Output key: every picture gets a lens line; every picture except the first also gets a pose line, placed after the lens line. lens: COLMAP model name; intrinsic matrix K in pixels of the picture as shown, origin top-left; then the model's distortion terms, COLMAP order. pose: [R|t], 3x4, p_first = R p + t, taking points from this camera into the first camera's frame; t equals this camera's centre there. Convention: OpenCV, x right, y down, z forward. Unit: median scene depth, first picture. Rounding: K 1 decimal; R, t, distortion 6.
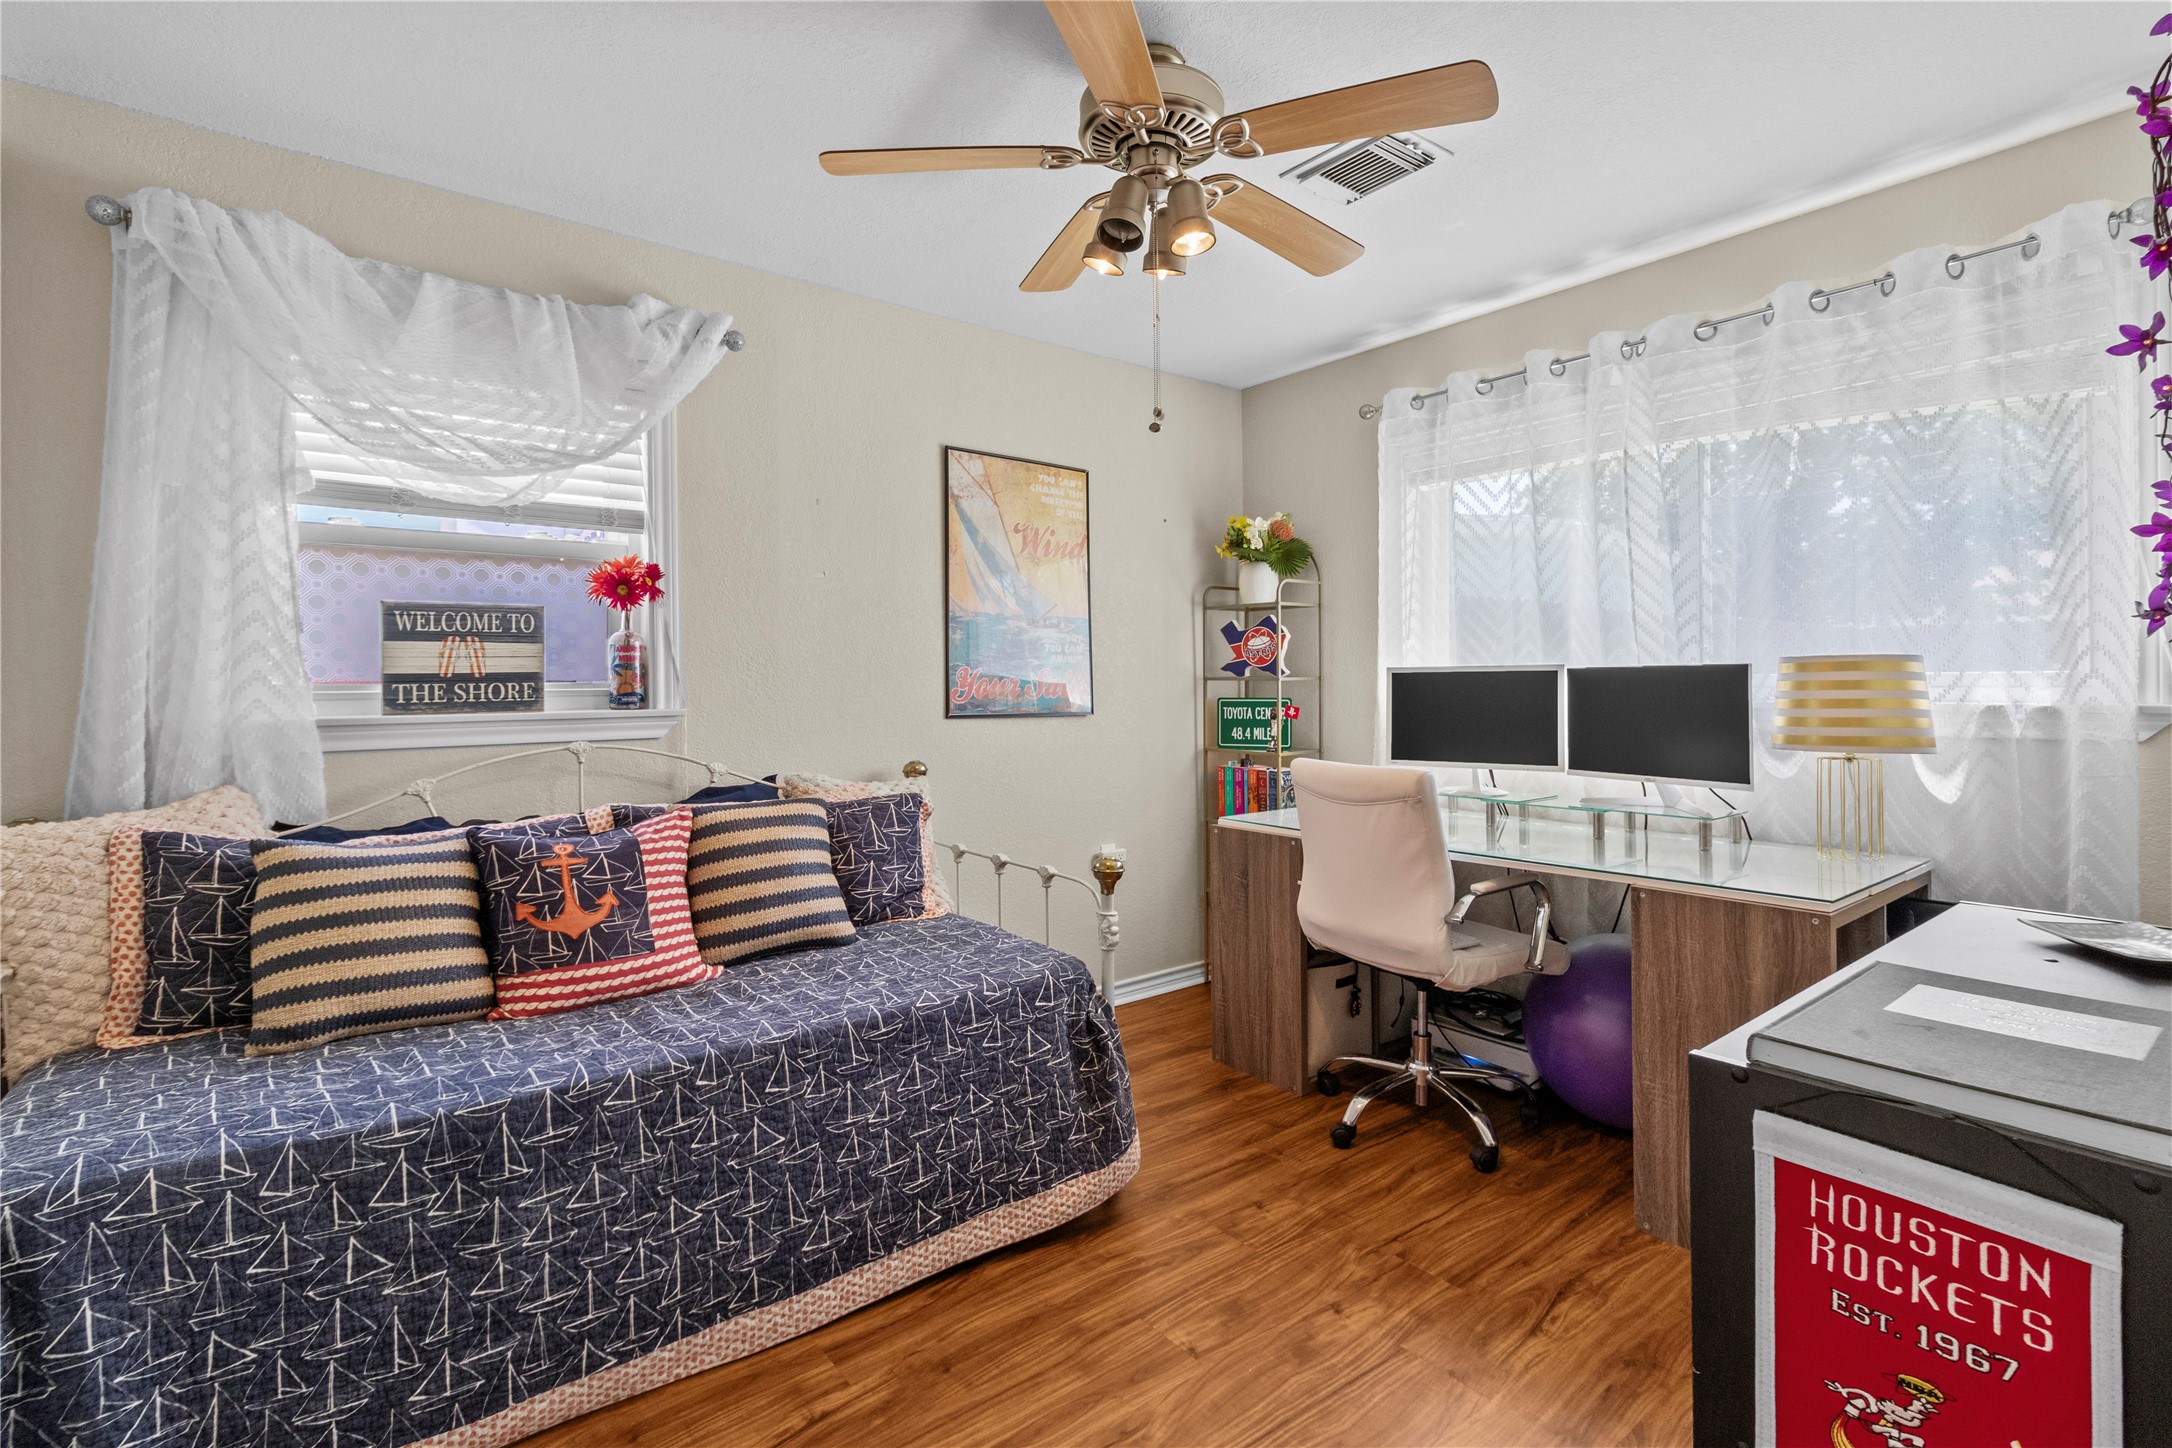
lens RADIAL K [[997.7, 0, 1087.6], [0, 997.7, 686.8], [0, 0, 1]] dist [0.001438, -0.000057]
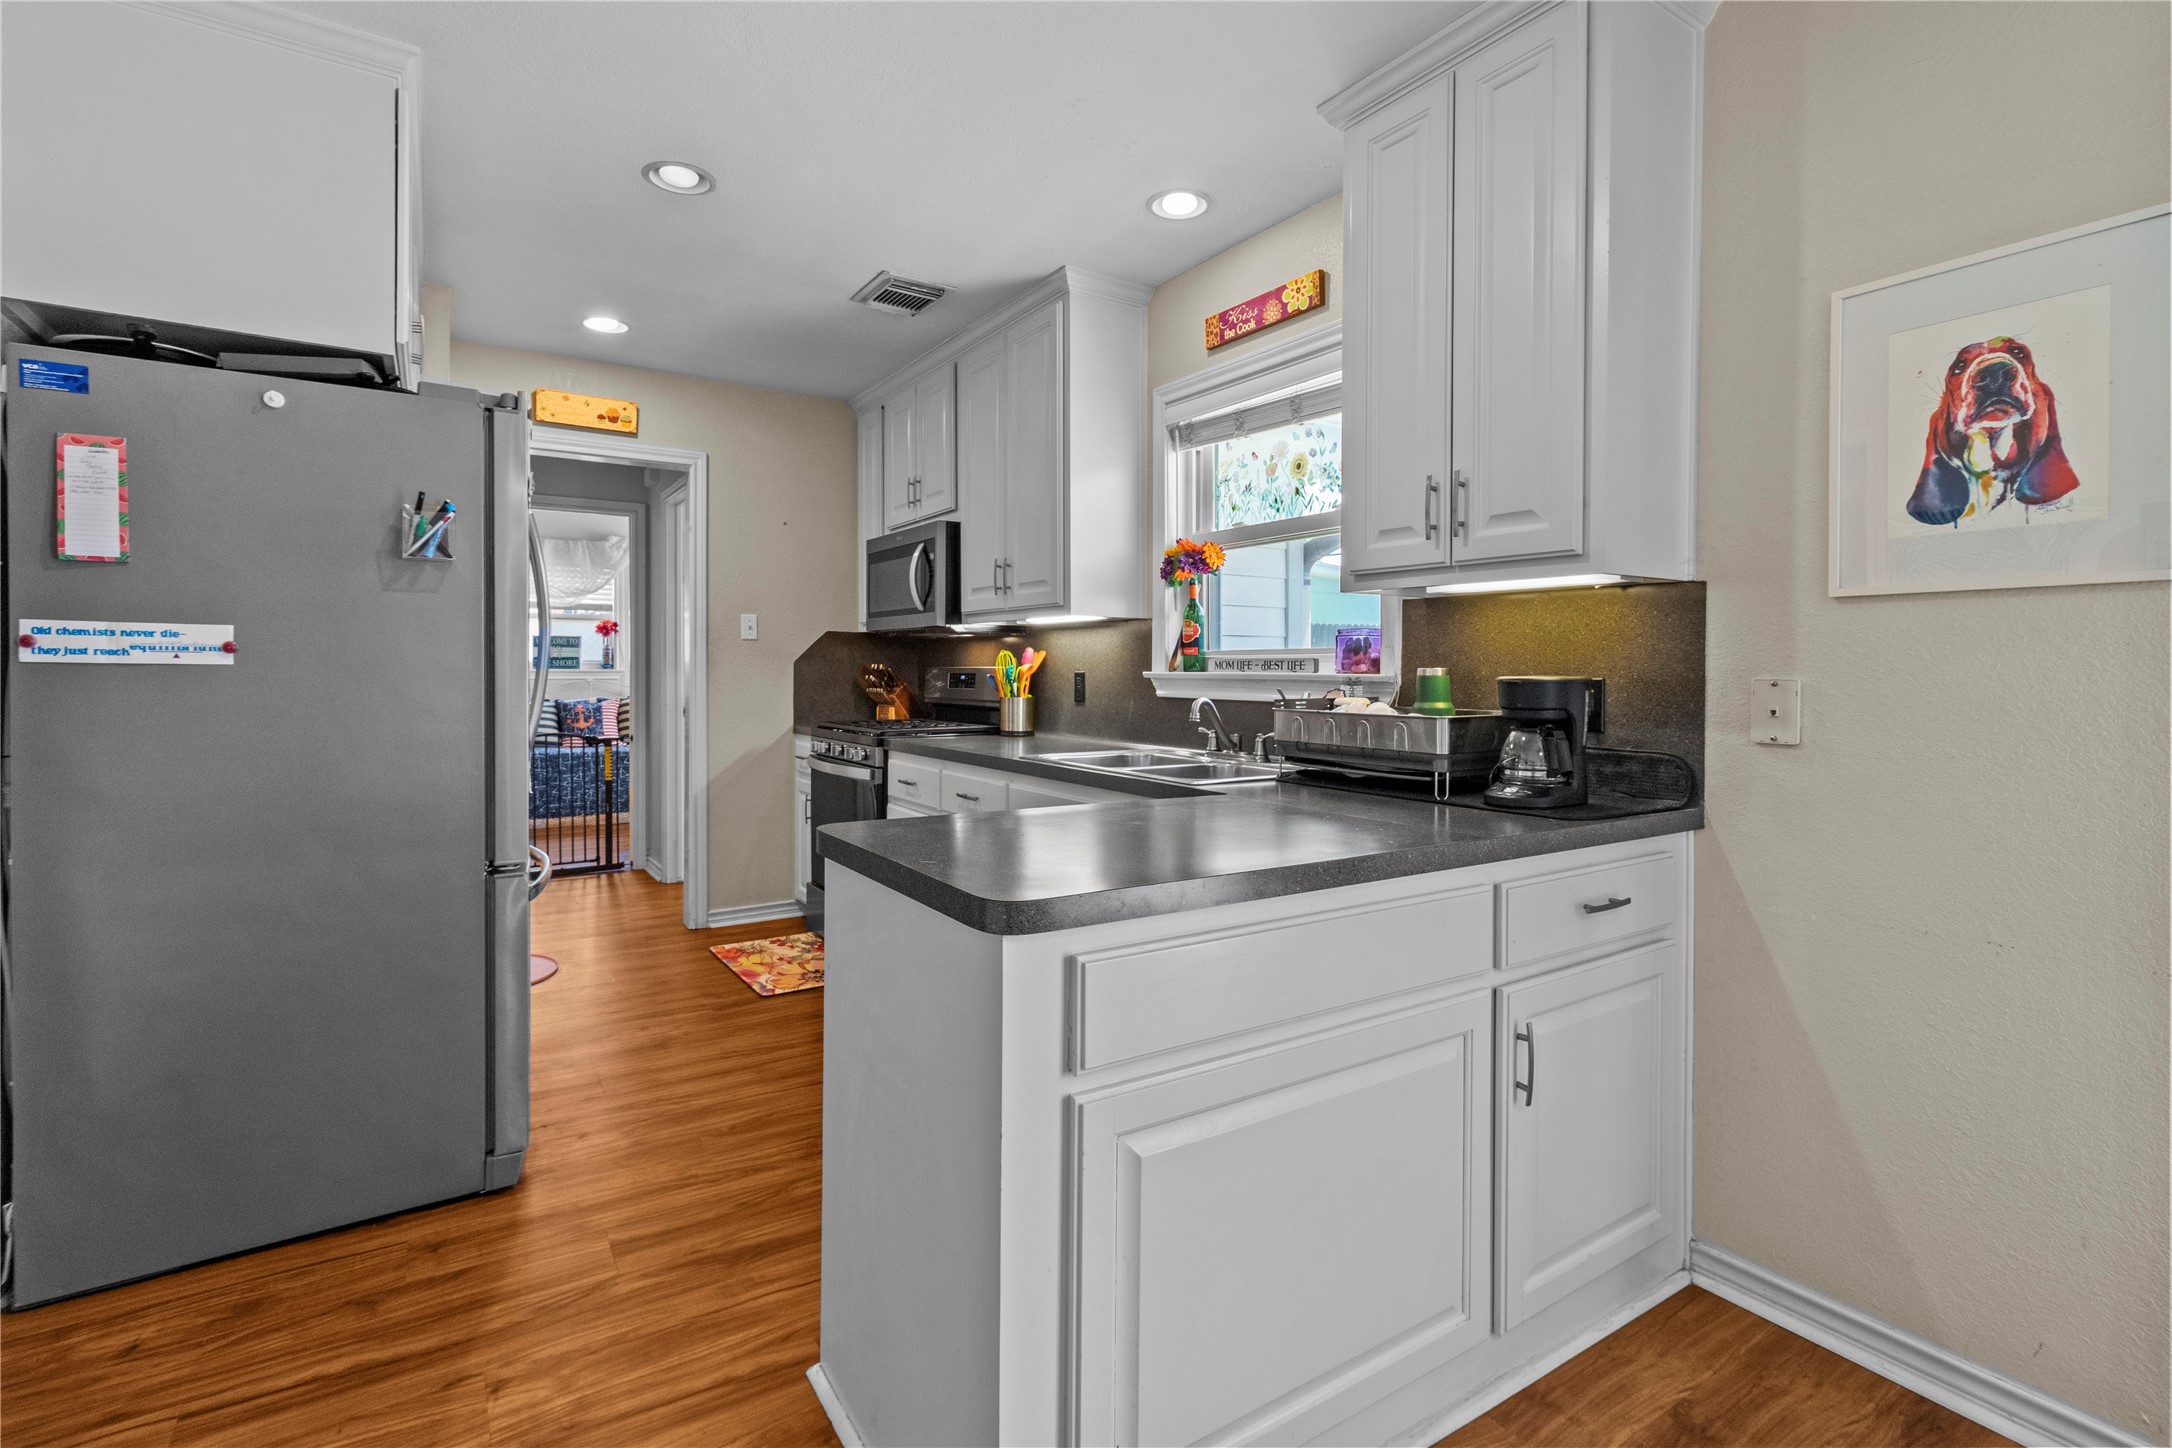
lens RADIAL K [[997.7, 0, 1079.7], [0, 997.7, 676.4], [0, 0, 1]] dist [0.001438, -0.000057]
pose [[0.994861, 0.011070, -0.100639, 1.419336], [-0.009833, 0.999870, 0.012777, -0.009445], [0.100768, -0.011721, 0.994841, -2.092535]]
